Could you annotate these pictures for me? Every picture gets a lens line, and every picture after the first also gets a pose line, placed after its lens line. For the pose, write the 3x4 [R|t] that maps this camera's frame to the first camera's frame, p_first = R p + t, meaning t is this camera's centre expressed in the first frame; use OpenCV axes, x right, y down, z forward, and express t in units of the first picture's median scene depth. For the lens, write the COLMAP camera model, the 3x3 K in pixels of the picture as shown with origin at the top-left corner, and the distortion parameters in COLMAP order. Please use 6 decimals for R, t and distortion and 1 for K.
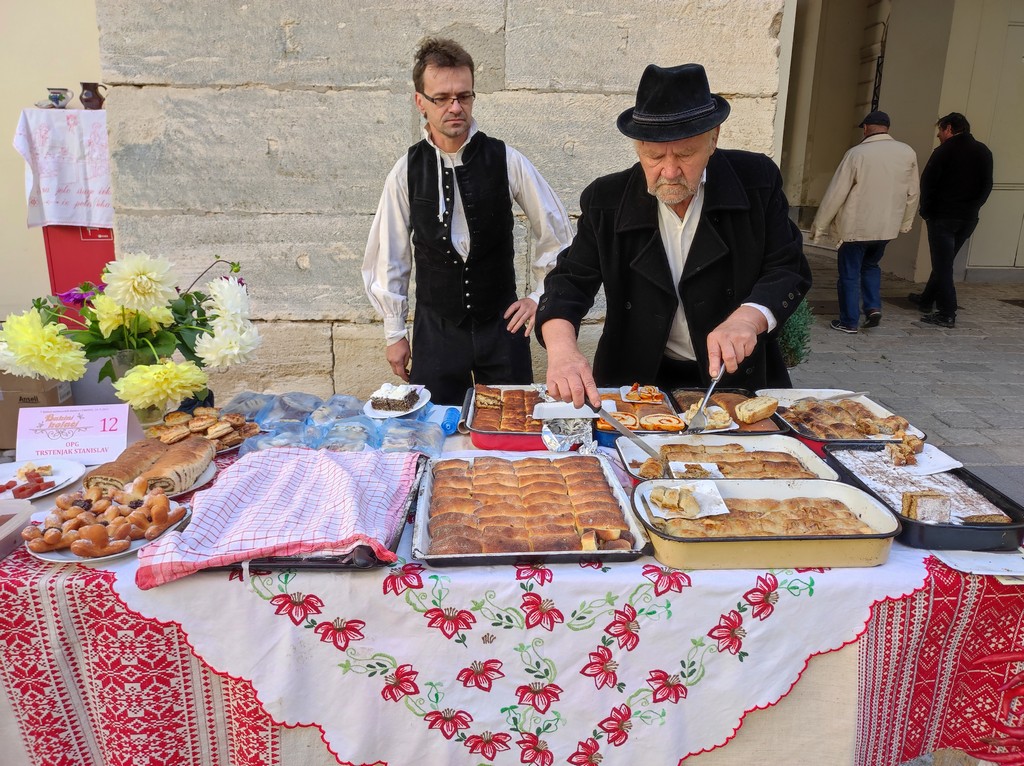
lens RADIAL K [[752.2, 0, 511.8], [0, 752.2, 383.8], [0, 0, 1]] dist [0.013584, -0.019153]
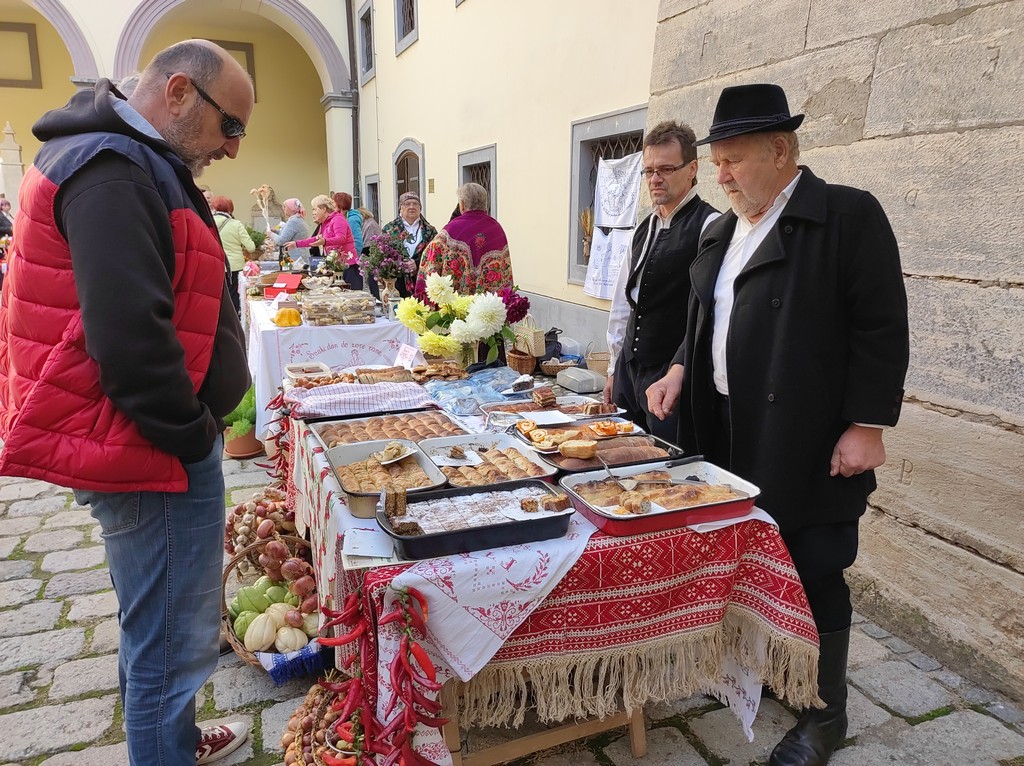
lens RADIAL K [[752.2, 0, 515.1], [0, 752.2, 381.3], [0, 0, 1]] dist [0.013584, -0.019153]
pose [[0.342771, 0.189790, -0.920048, 0.777255], [-0.230870, 0.966362, 0.113331, -0.101049], [0.910608, 0.173565, 0.375057, 0.295119]]
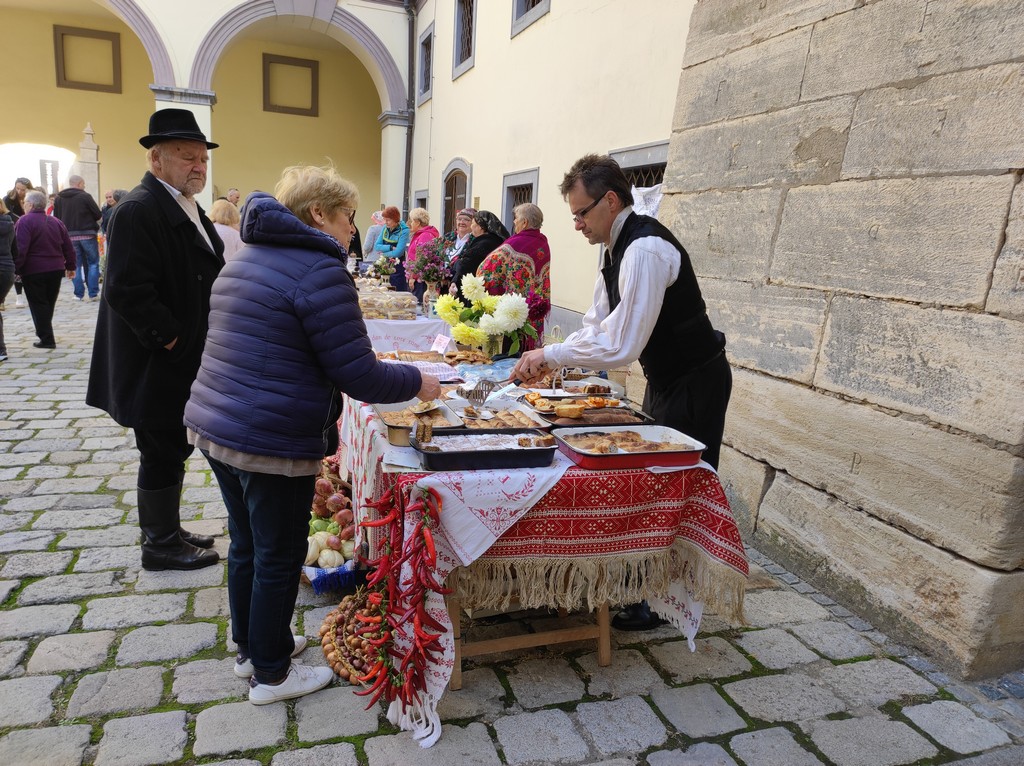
lens RADIAL K [[752.2, 0, 511.9], [0, 752.2, 384.6], [0, 0, 1]] dist [0.013584, -0.019153]
pose [[0.283990, 0.188776, -0.940060, 0.963792], [-0.291245, 0.951087, 0.103006, -0.075896], [0.913524, 0.244535, 0.325079, 0.266365]]
